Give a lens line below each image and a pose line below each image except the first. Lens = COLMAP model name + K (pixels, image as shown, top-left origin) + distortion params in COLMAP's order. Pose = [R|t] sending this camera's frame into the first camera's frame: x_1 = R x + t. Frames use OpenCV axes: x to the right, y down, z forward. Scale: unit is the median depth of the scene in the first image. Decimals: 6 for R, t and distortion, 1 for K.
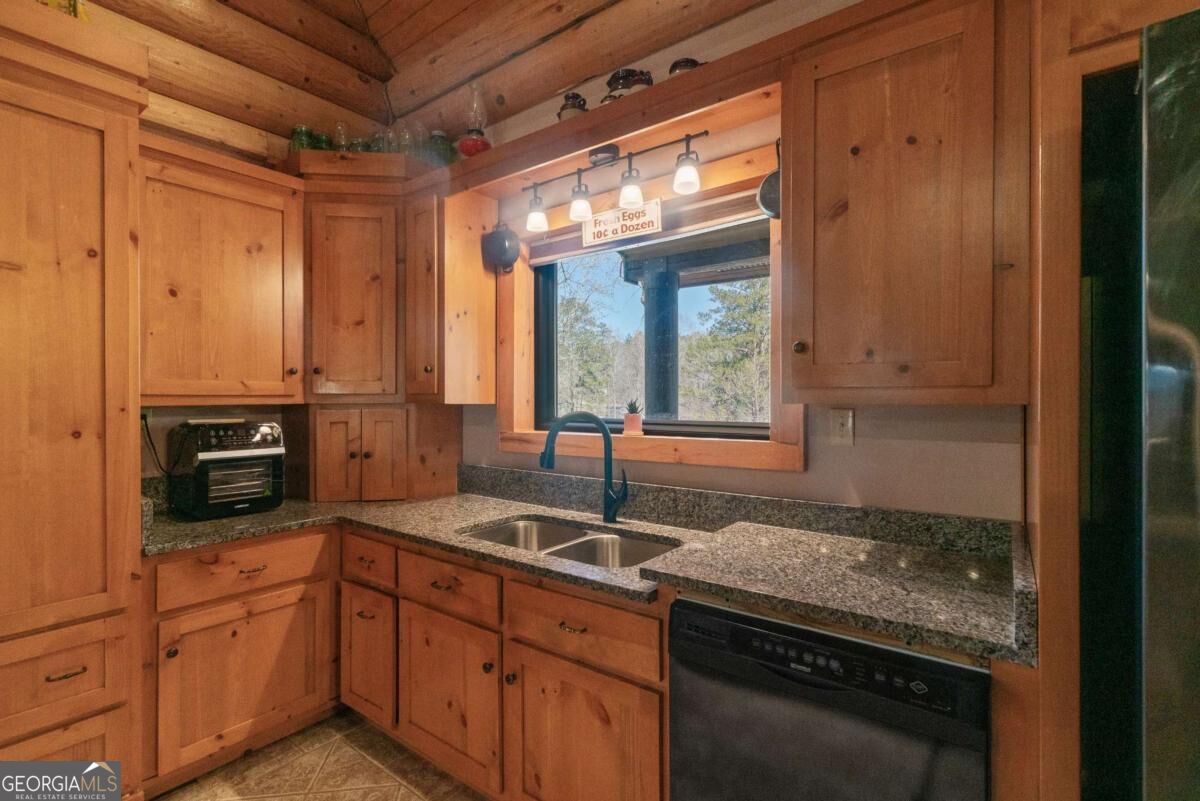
lens RADIAL K [[555.4, 0, 597.4], [0, 555.4, 400.0], [0, 0, 1]] dist [0.001512, 0.000836]
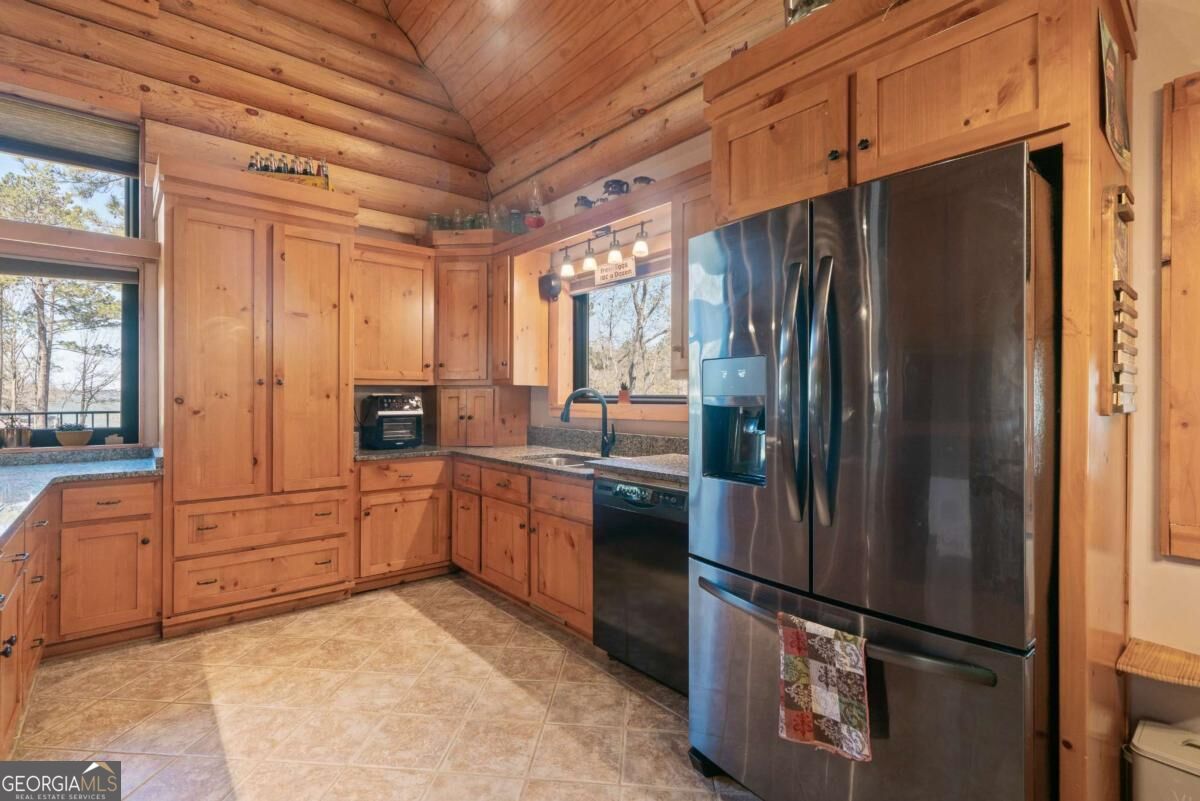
lens RADIAL K [[555.4, 0, 598.3], [0, 555.4, 395.3], [0, 0, 1]] dist [0.001512, 0.000836]
pose [[0.976638, 0.004604, -0.214840, 0.347137], [-0.005419, 0.999980, -0.003203, 0.045342], [0.214821, 0.004292, 0.976644, -0.578274]]
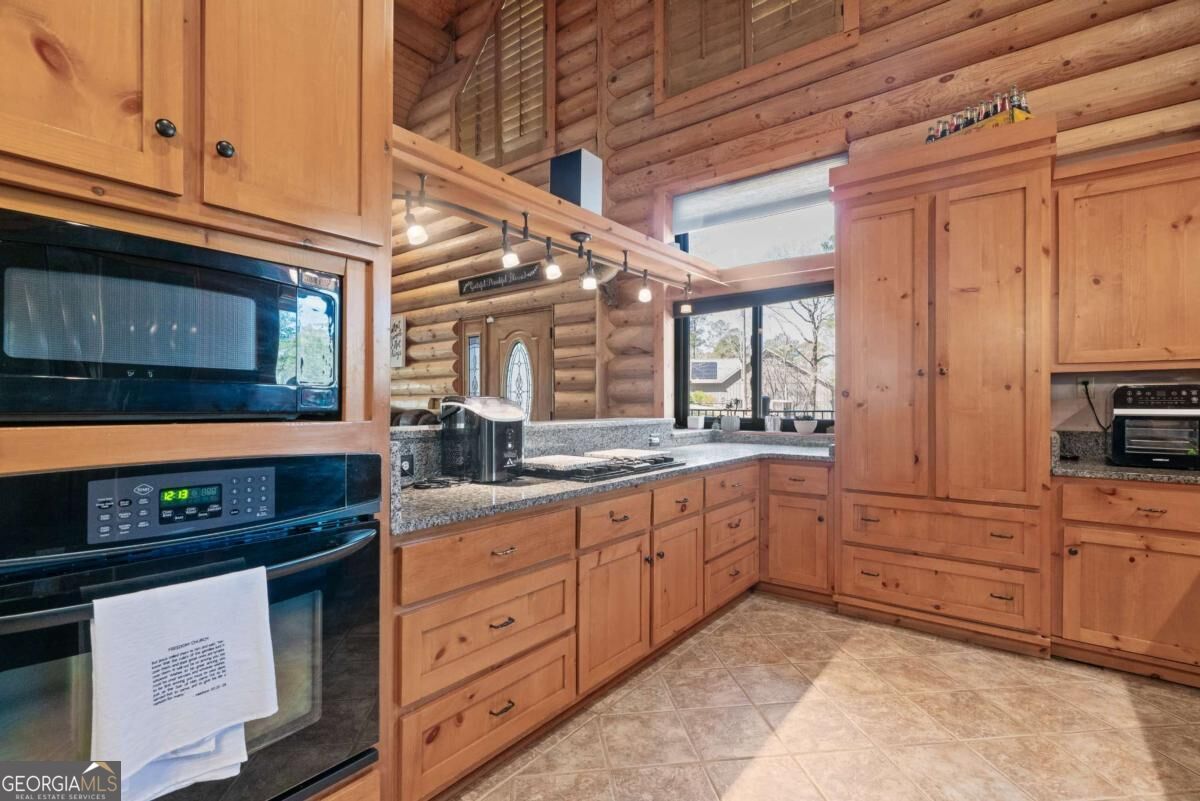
lens RADIAL K [[555.4, 0, 594.5], [0, 555.4, 403.6], [0, 0, 1]] dist [0.001512, 0.000836]
pose [[-0.009031, 0.001651, -0.999958, 0.499495], [-0.003601, 0.999992, 0.001684, 0.084011], [0.999953, 0.003616, -0.009025, -0.123113]]
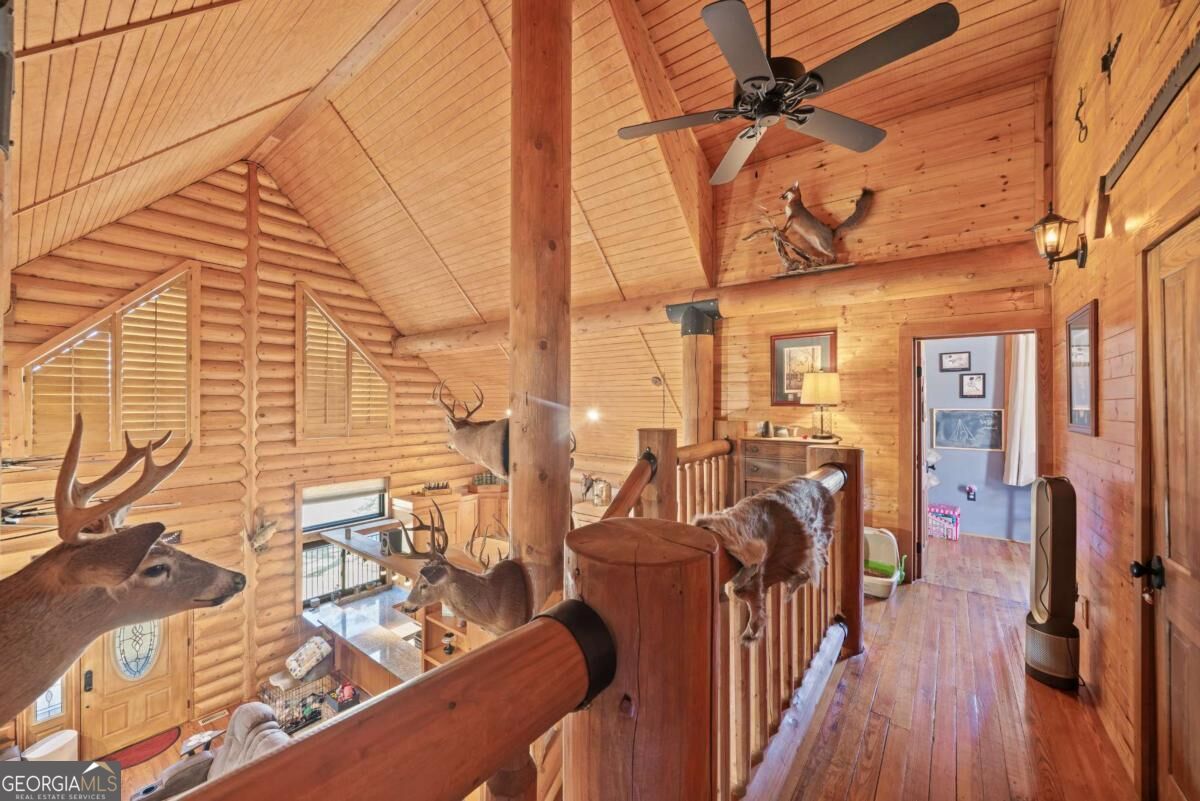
lens RADIAL K [[445.1, 0, 600.5], [0, 445.1, 400.5], [0, 0, 1]] dist [-0.001087, -0.000047]
pose [[0.999898, -0.000466, 0.014281, 0.463762], [0.000427, 0.999996, 0.002763, -1.333930], [-0.014282, -0.002757, 0.999894, -3.005315]]
